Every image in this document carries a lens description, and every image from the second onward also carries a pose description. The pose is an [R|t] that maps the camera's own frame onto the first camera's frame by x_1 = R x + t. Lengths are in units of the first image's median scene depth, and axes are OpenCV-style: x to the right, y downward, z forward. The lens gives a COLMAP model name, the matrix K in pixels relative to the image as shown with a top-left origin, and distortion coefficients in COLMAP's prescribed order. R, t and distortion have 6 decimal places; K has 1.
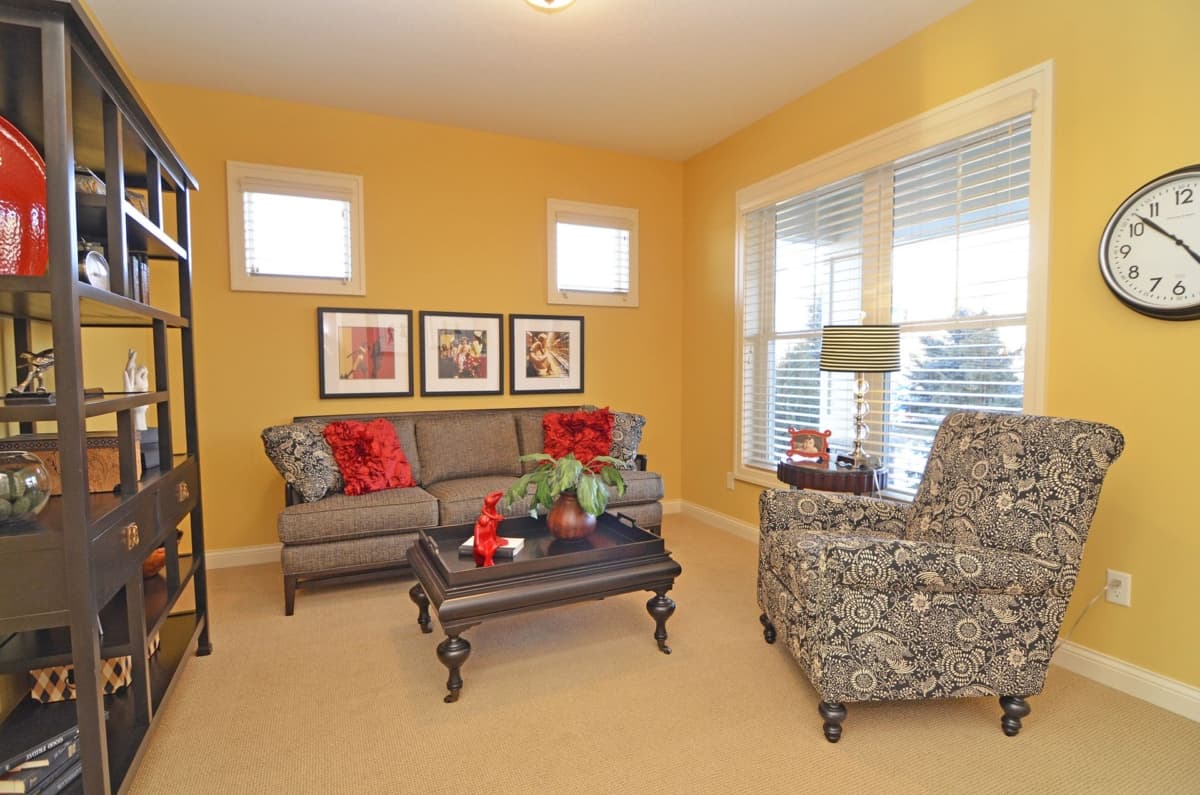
lens RADIAL K [[603.8, 0, 591.9], [0, 603.8, 401.4], [0, 0, 1]] dist [-0.008590, -0.008018]
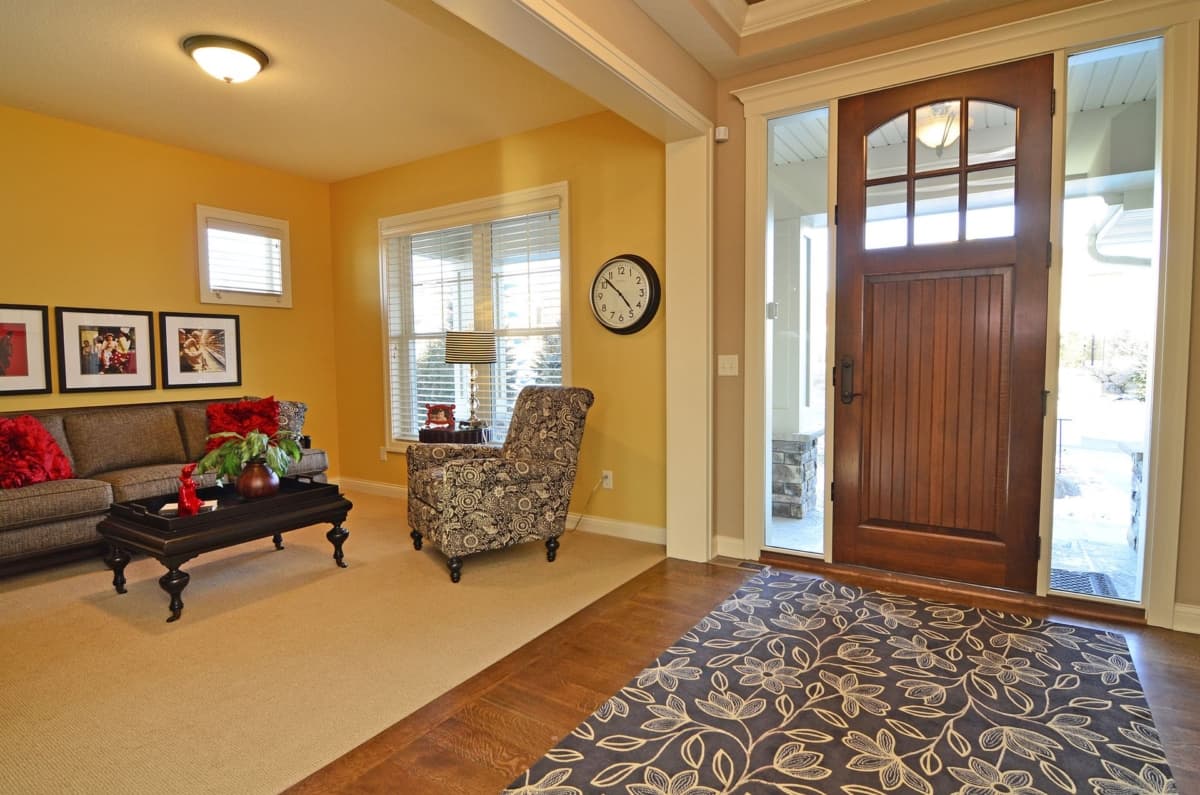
lens RADIAL K [[627.9, 0, 605.4], [0, 627.9, 400.4], [0, 0, 1]] dist [-0.011222, -0.005554]
pose [[0.837567, -0.041694, 0.544742, -0.126440], [0.038435, 0.999110, 0.017376, 0.028493], [-0.544981, 0.006383, 0.838424, -0.483196]]
